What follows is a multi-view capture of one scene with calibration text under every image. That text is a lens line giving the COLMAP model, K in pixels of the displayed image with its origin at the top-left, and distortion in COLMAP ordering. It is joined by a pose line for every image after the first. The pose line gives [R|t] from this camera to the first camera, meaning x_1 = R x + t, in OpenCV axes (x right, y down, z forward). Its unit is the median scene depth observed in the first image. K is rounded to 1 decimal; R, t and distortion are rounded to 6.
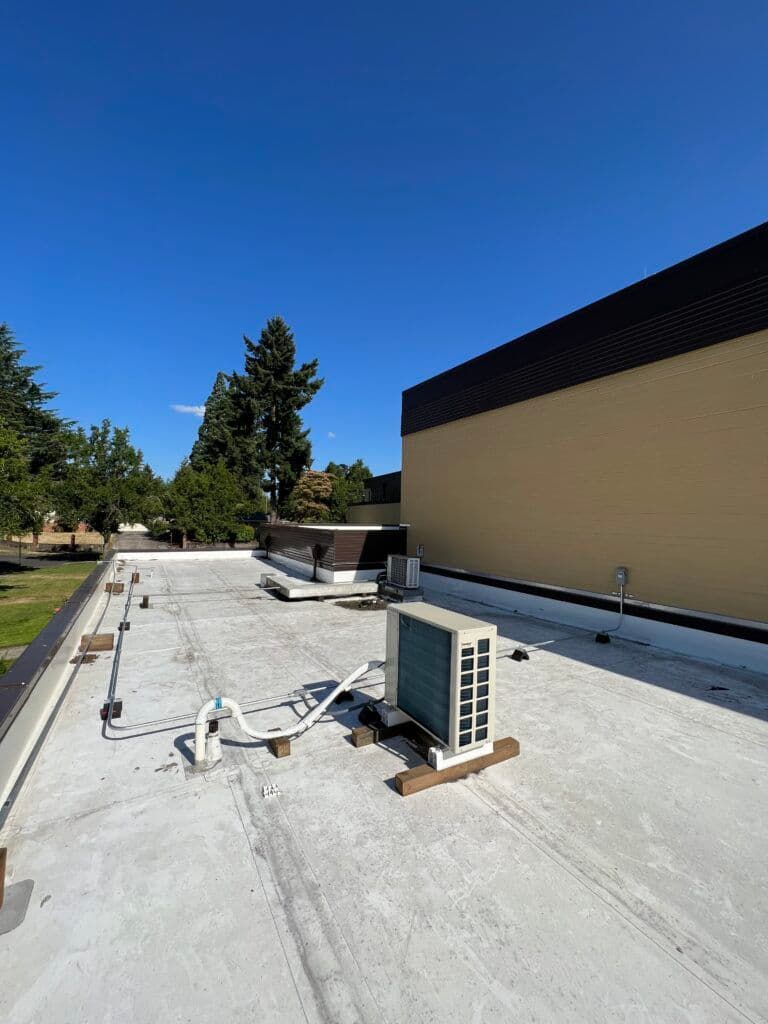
lens RADIAL K [[417.6, 0, 384.0], [0, 417.6, 512.0], [0, 0, 1]] dist [-0.000324, -0.000024]
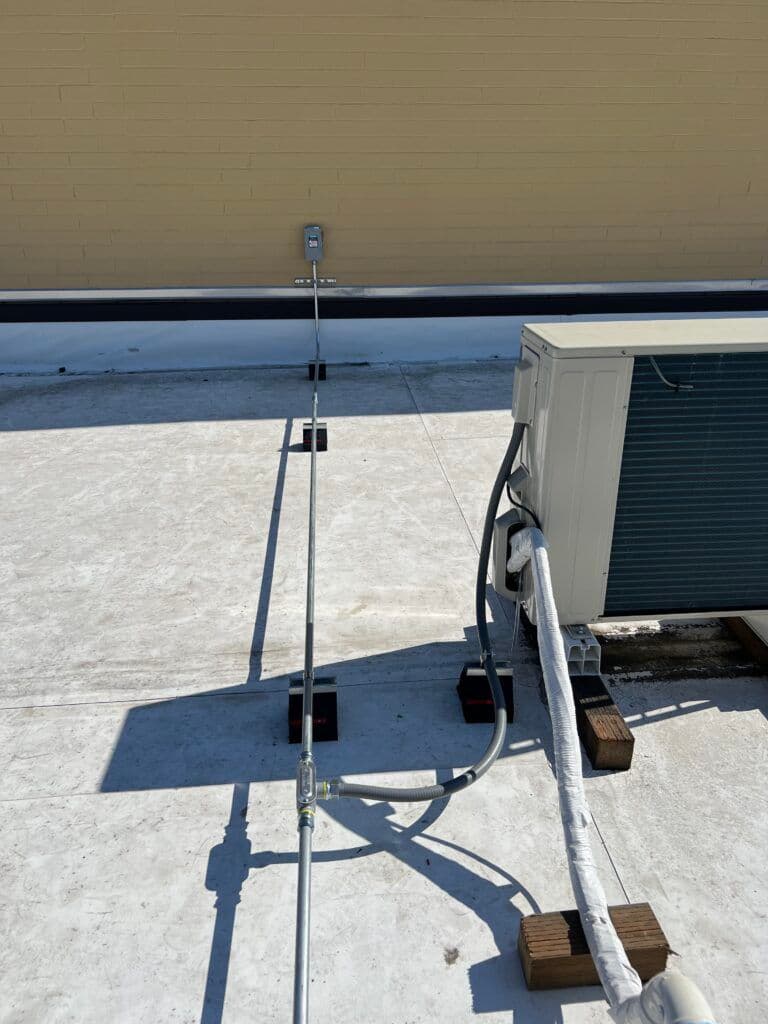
lens RADIAL K [[791.4, 0, 384.0], [0, 791.4, 512.0], [0, 0, 1]] dist [0.004248, 0.000964]
pose [[0.432890, -0.370249, 0.821901, -0.338843], [-0.002433, 0.911275, 0.411791, 0.060091], [-0.901443, -0.180260, 0.393581, 0.536603]]
